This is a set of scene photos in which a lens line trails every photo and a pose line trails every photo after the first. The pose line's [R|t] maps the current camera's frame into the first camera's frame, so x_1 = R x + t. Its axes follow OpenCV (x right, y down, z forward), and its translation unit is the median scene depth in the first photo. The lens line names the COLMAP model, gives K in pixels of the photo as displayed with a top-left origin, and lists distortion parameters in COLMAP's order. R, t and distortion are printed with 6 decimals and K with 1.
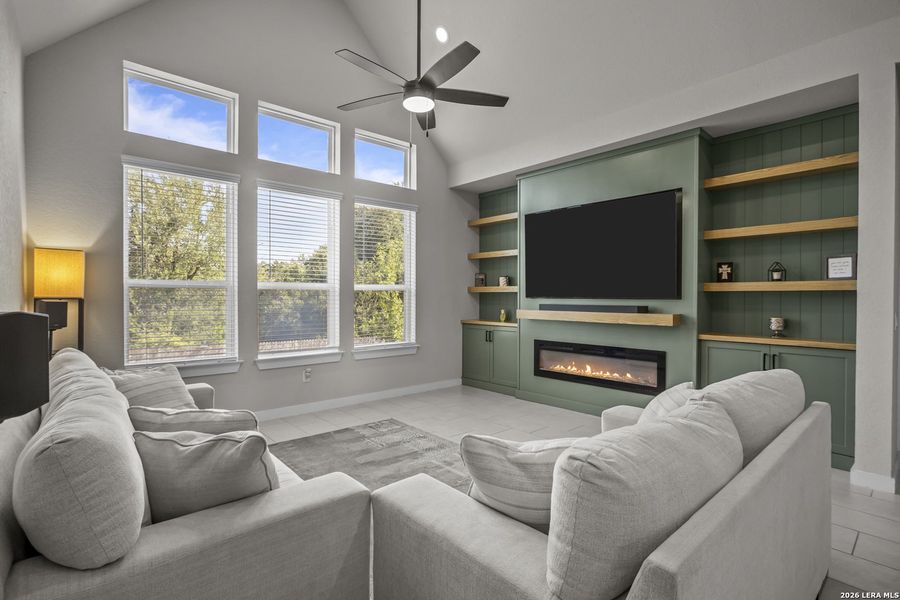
lens RADIAL K [[432.1, 0, 453.6], [0, 432.1, 301.6], [0, 0, 1]] dist [-0.011570, 0.008601]
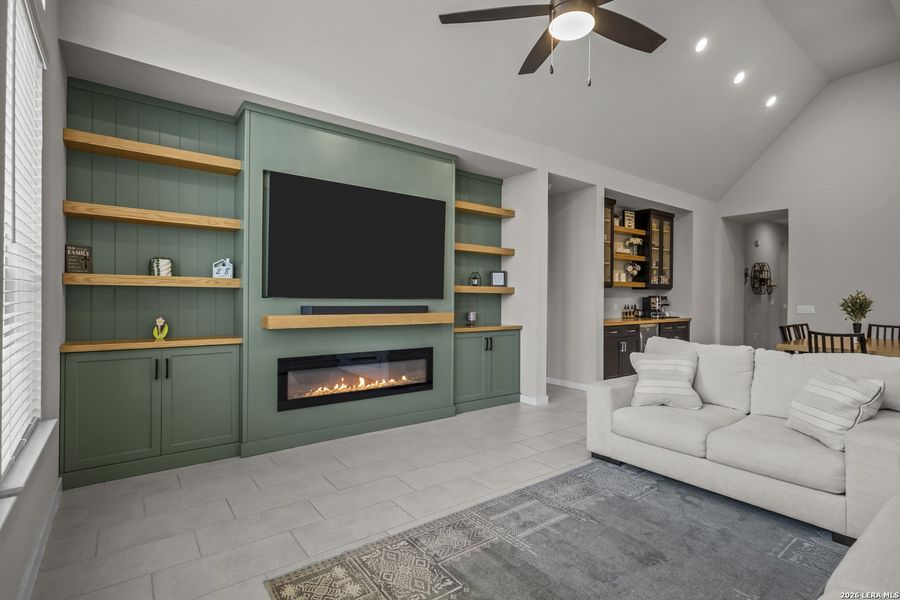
lens RADIAL K [[432.1, 0, 472.5], [0, 432.1, 297.7], [0, 0, 1]] dist [-0.011570, 0.008601]
pose [[0.071185, 0.005471, 0.997448, -0.515661], [0.010101, 0.999930, -0.006205, -0.000824], [-0.997412, 0.010517, 0.071125, 0.721980]]
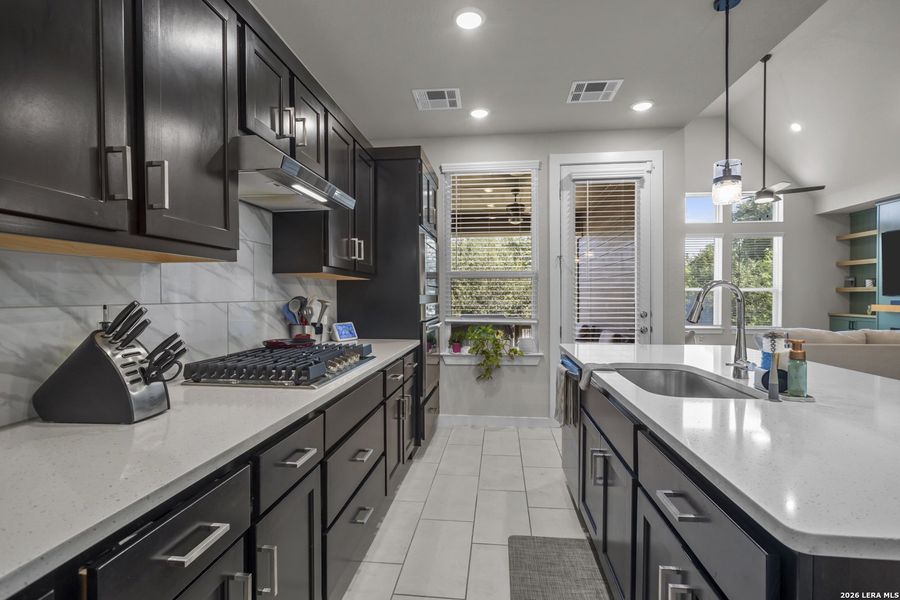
lens RADIAL K [[432.1, 0, 453.2], [0, 432.1, 302.6], [0, 0, 1]] dist [-0.011570, 0.008601]
pose [[0.674972, 0.007316, -0.737807, 0.282158], [-0.005189, 0.999973, 0.005169, 0.013661], [0.737825, 0.000339, 0.674992, -0.953815]]
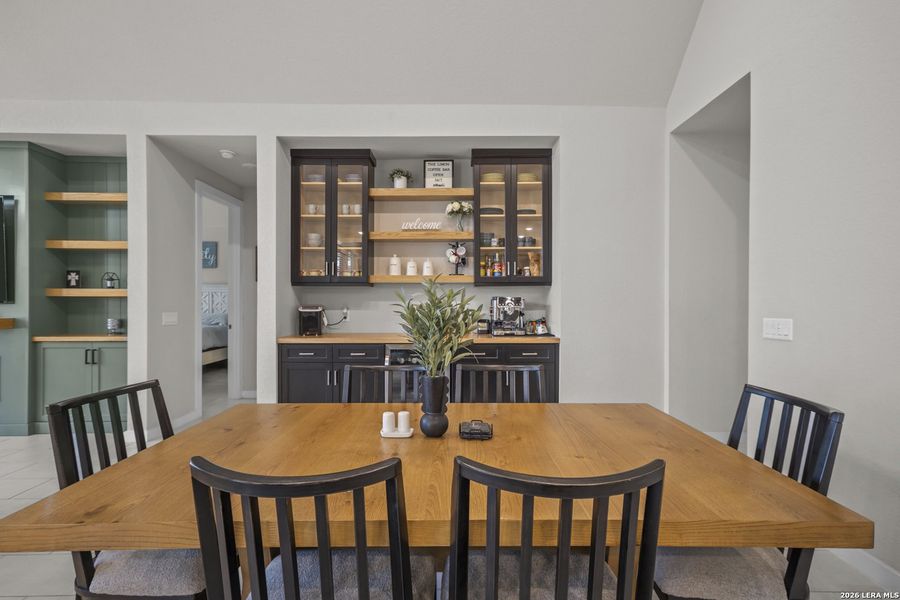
lens RADIAL K [[432.1, 0, 449.7], [0, 432.1, 306.7], [0, 0, 1]] dist [-0.011570, 0.008601]
pose [[0.649721, -0.009359, 0.760115, 0.360187], [0.009865, 0.999944, 0.003880, 0.006797], [-0.760109, 0.004978, 0.649777, -0.396818]]
